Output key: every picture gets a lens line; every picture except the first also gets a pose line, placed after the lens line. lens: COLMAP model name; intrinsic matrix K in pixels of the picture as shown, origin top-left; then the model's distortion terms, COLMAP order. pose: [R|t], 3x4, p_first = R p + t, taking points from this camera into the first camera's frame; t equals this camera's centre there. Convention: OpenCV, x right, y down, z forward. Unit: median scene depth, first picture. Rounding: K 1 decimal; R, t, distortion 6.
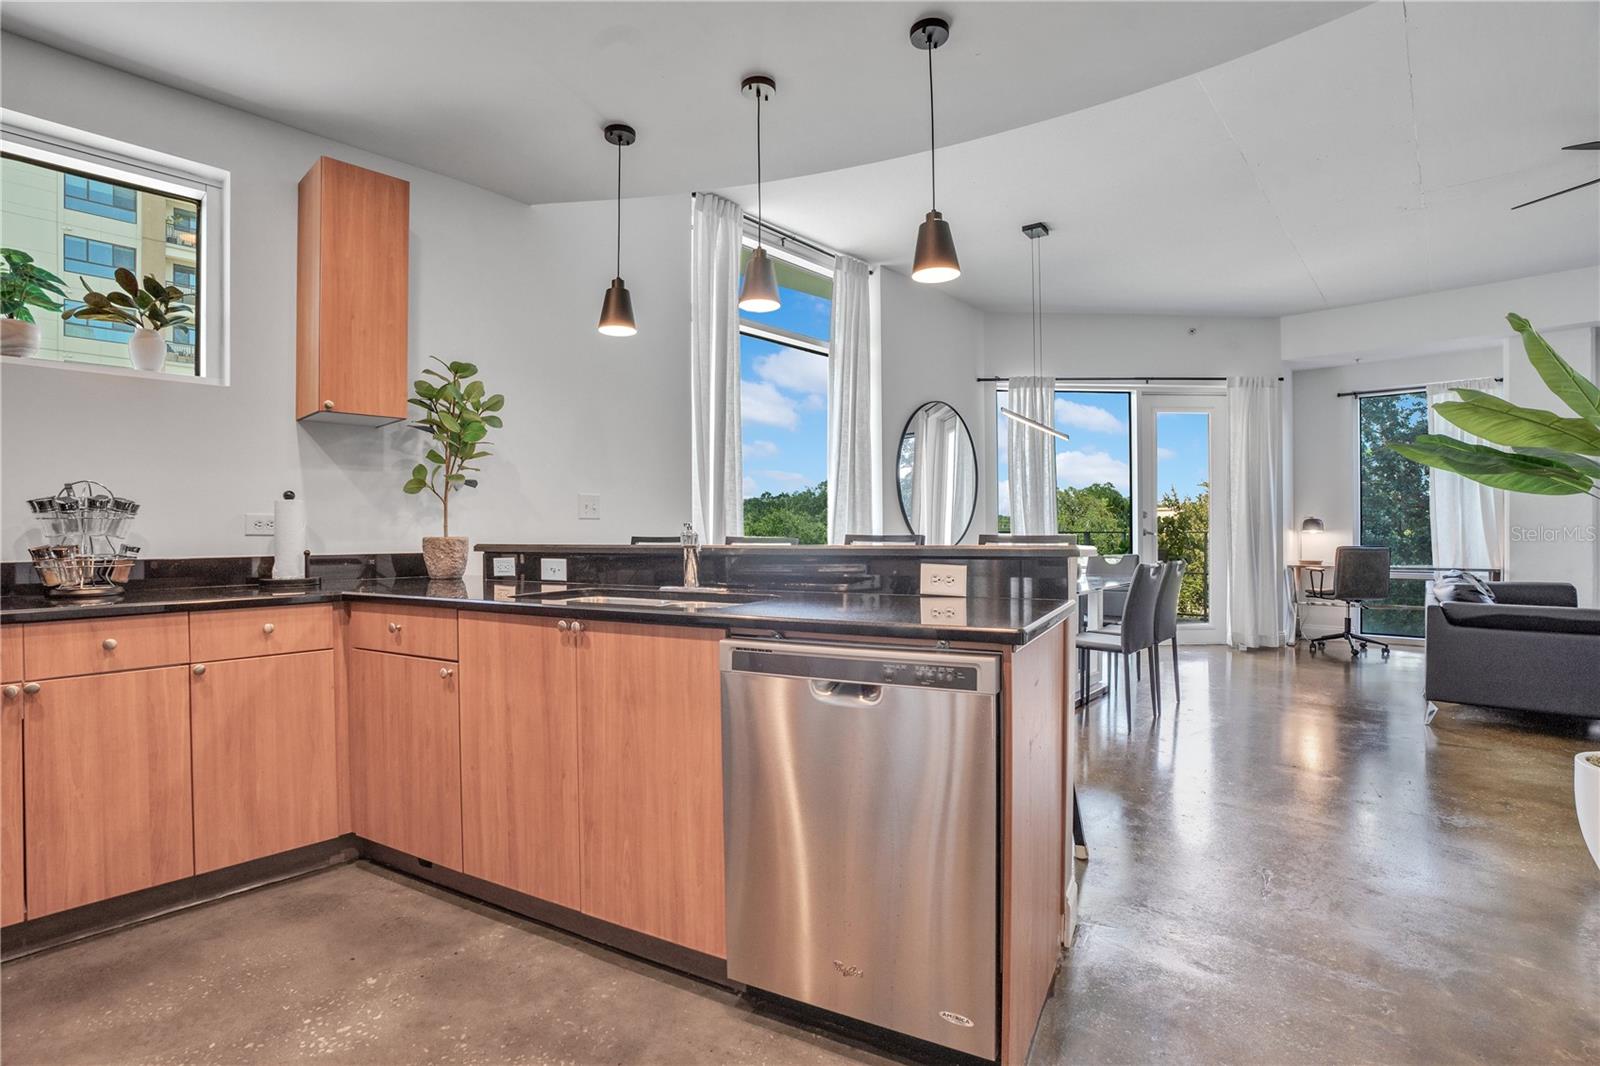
lens RADIAL K [[757.2, 0, 816.5], [0, 757.2, 531.2], [0, 0, 1]] dist [-0.061085, 0.025153]
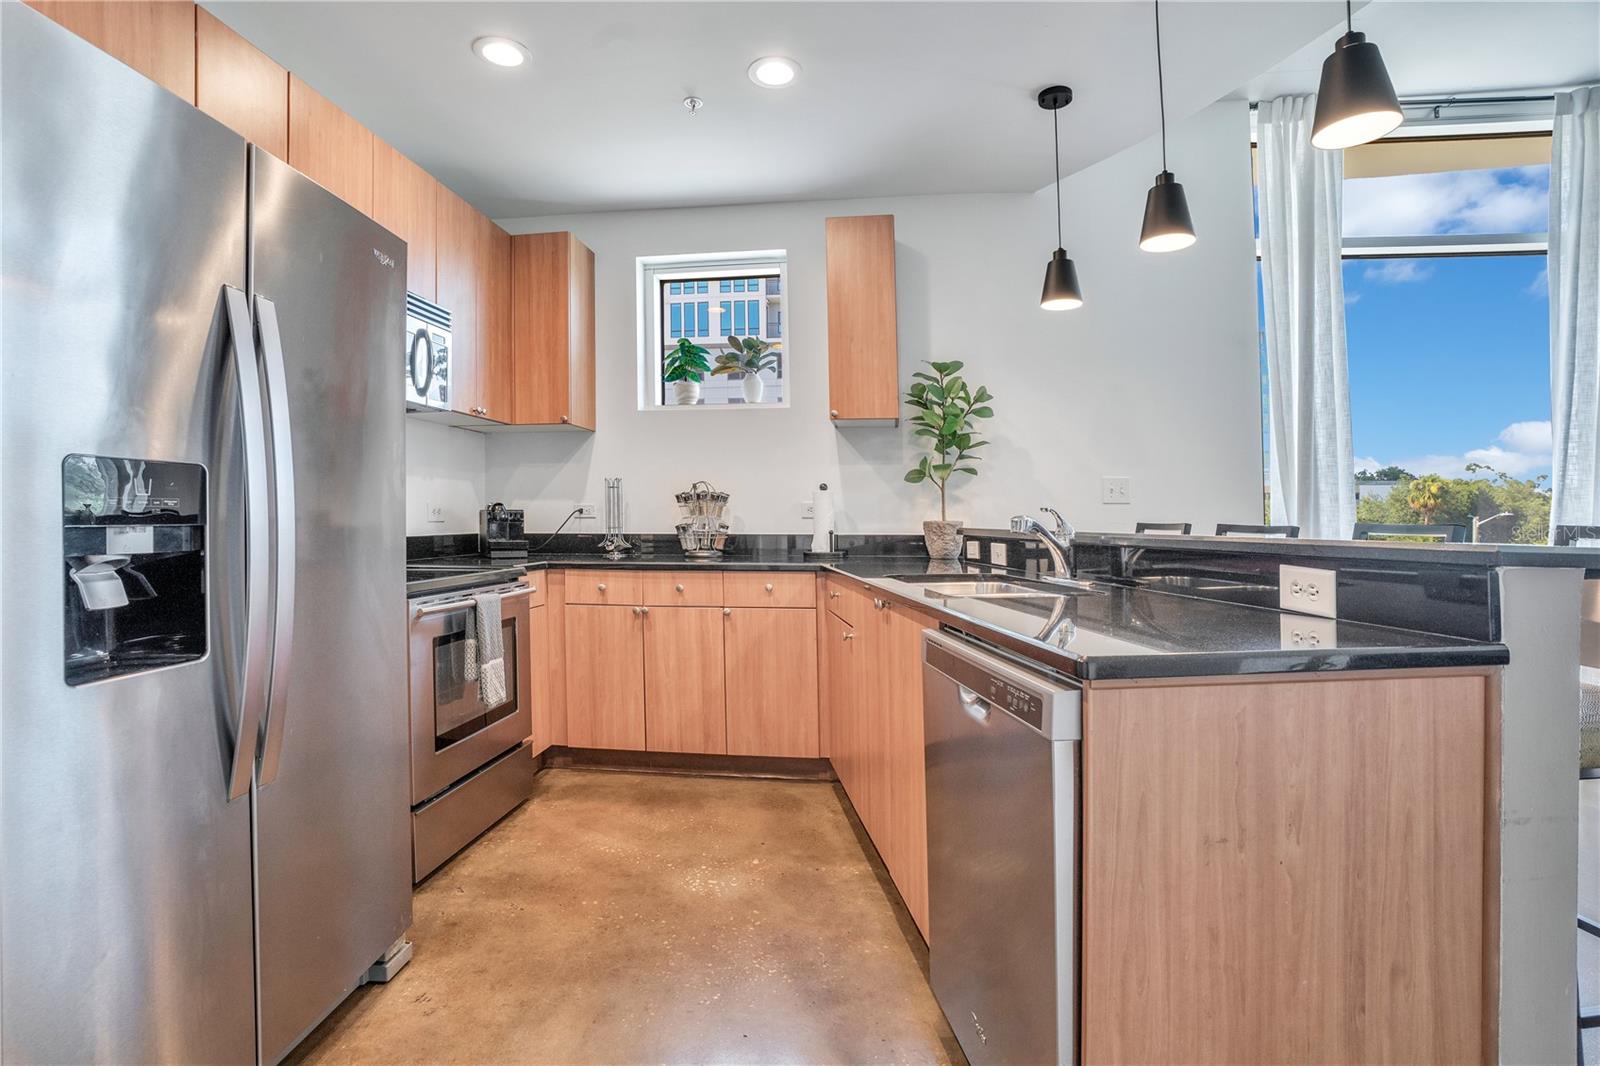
lens RADIAL K [[778.3, 0, 800.0], [0, 778.3, 519.5], [0, 0, 1]] dist [-0.060044, 0.026756]
pose [[0.580143, 0.008638, -0.814469, 0.365468], [-0.005872, 0.999962, 0.006423, -0.000923], [0.814493, 0.001057, 0.580172, 0.184715]]
